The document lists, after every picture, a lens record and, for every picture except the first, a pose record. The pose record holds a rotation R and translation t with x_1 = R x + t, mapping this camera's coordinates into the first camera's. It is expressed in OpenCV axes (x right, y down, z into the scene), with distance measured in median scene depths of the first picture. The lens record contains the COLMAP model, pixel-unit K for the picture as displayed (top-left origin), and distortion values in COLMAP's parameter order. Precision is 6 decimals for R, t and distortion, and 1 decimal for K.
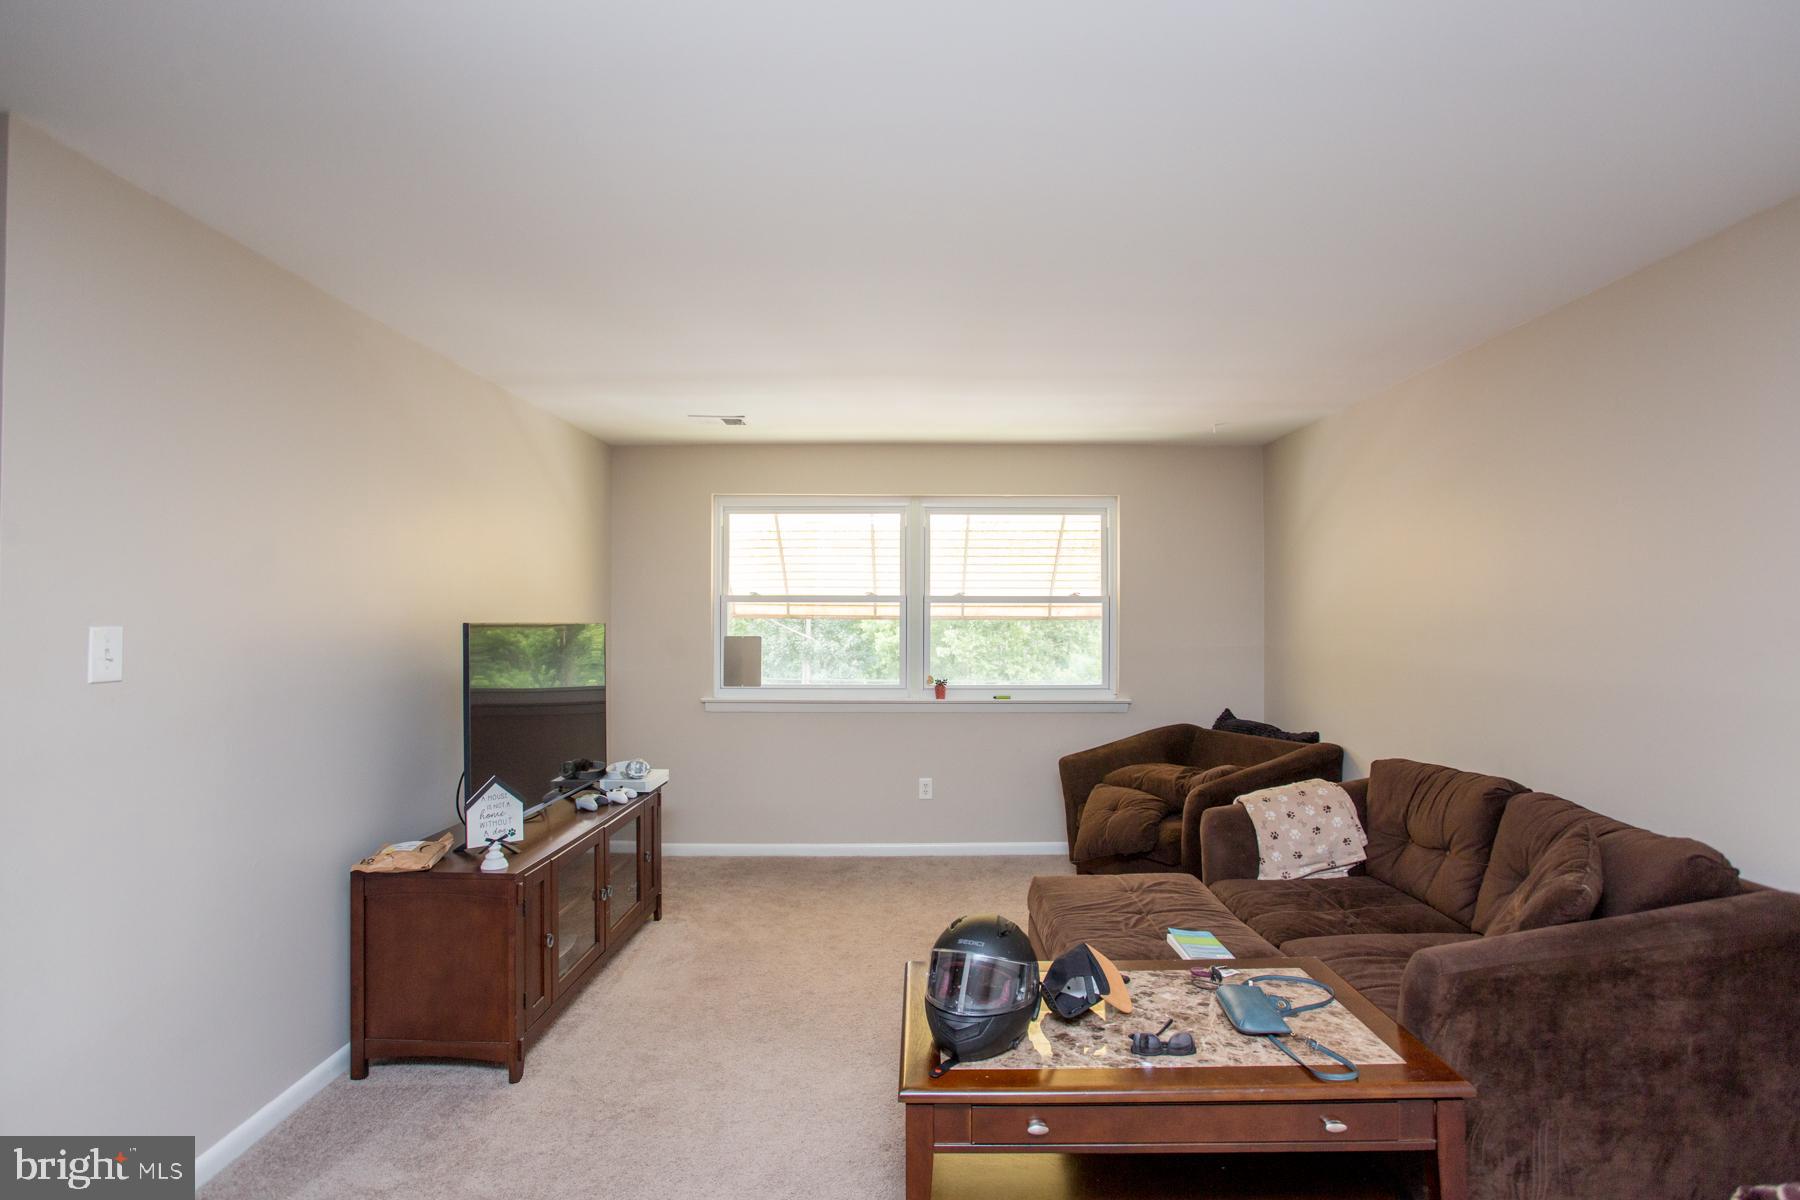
lens RADIAL K [[871.6, 0, 903.9], [0, 871.6, 593.6], [0, 0, 1]] dist [-0.075079, 0.037017]
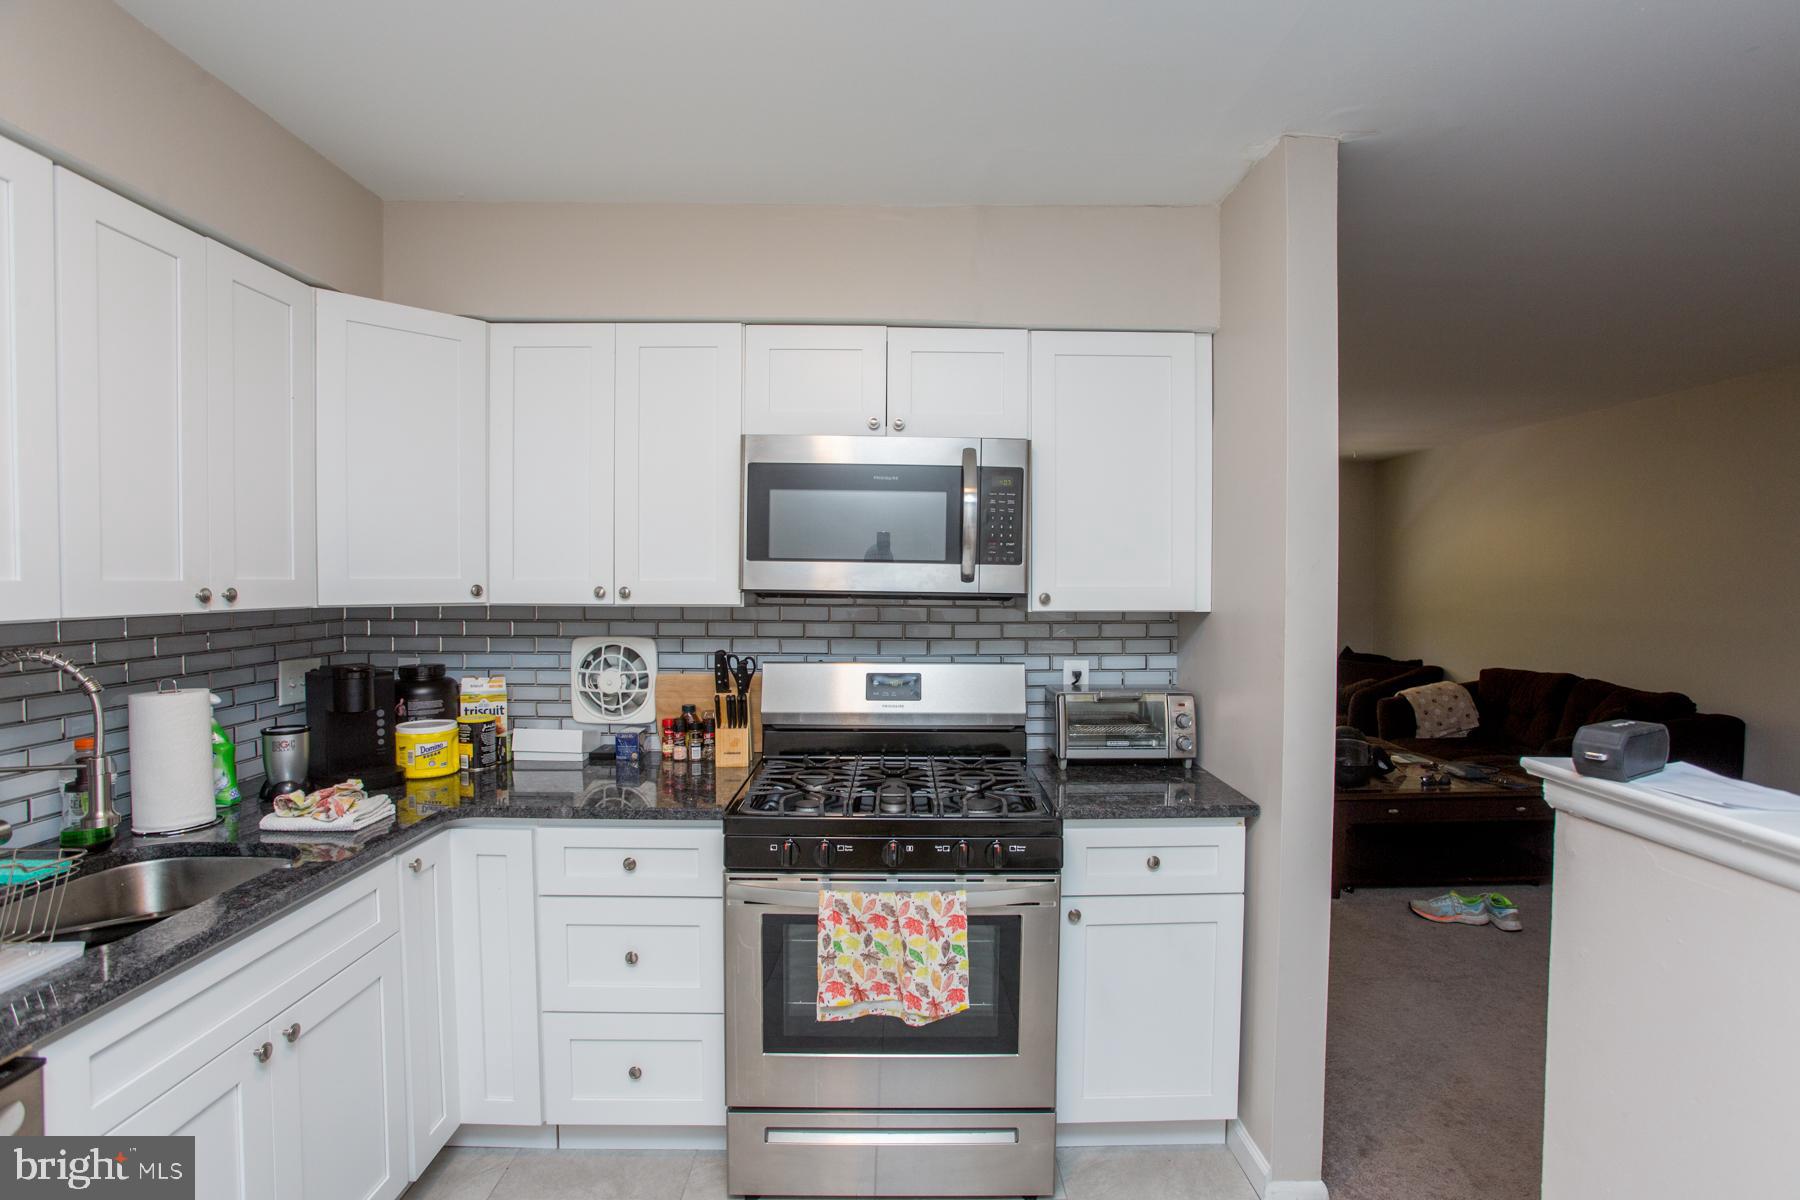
lens RADIAL K [[871.6, 0, 903.9], [0, 871.6, 593.6], [0, 0, 1]] dist [-0.075079, 0.037017]
pose [[0.999487, 0.004855, 0.031672, -0.472771], [-0.006144, 0.999151, 0.040730, -0.008681], [-0.031447, -0.040904, 0.998668, -0.458073]]
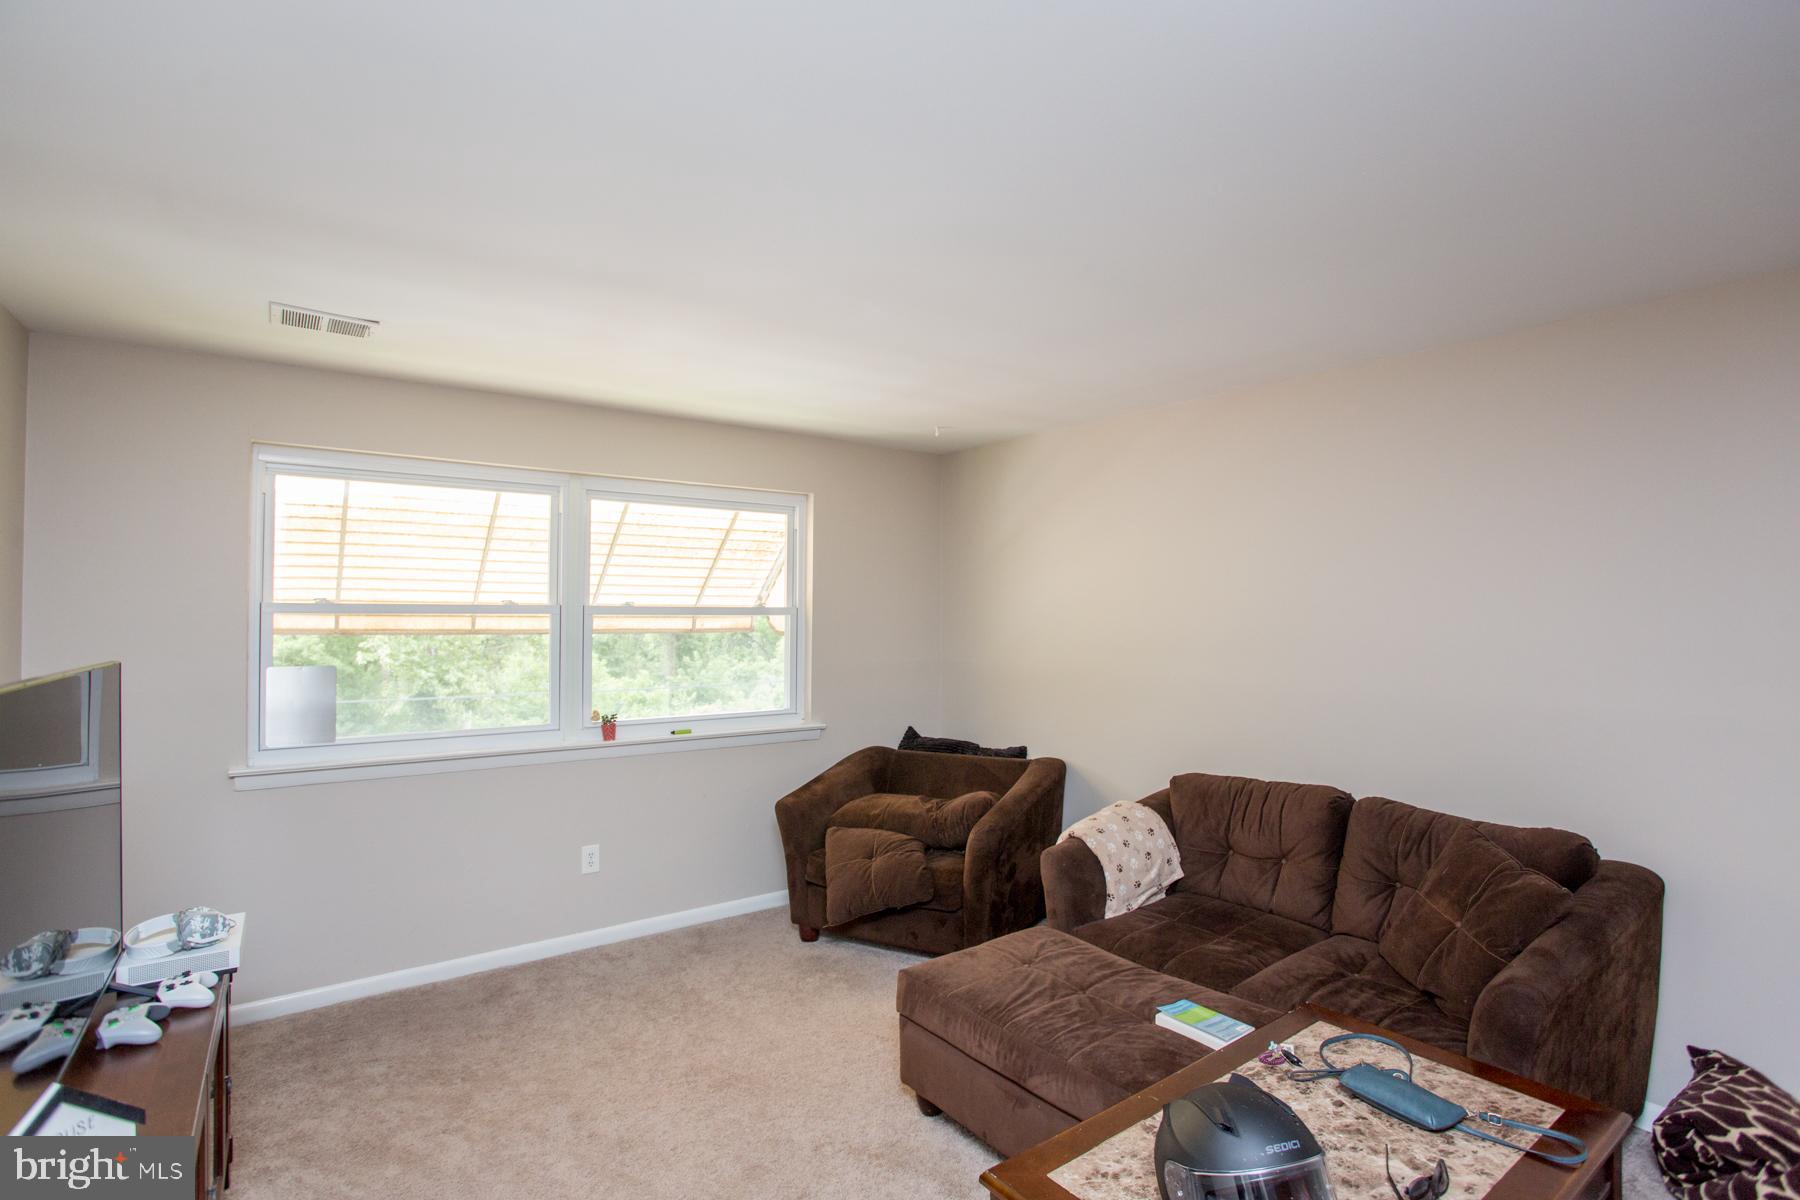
lens RADIAL K [[871.6, 0, 903.9], [0, 871.6, 593.6], [0, 0, 1]] dist [-0.075079, 0.037017]
pose [[0.800581, 0.013613, 0.599069, -0.246586], [-0.014410, 0.999890, -0.003464, -0.011382], [-0.599051, -0.005859, 0.800690, 0.278361]]
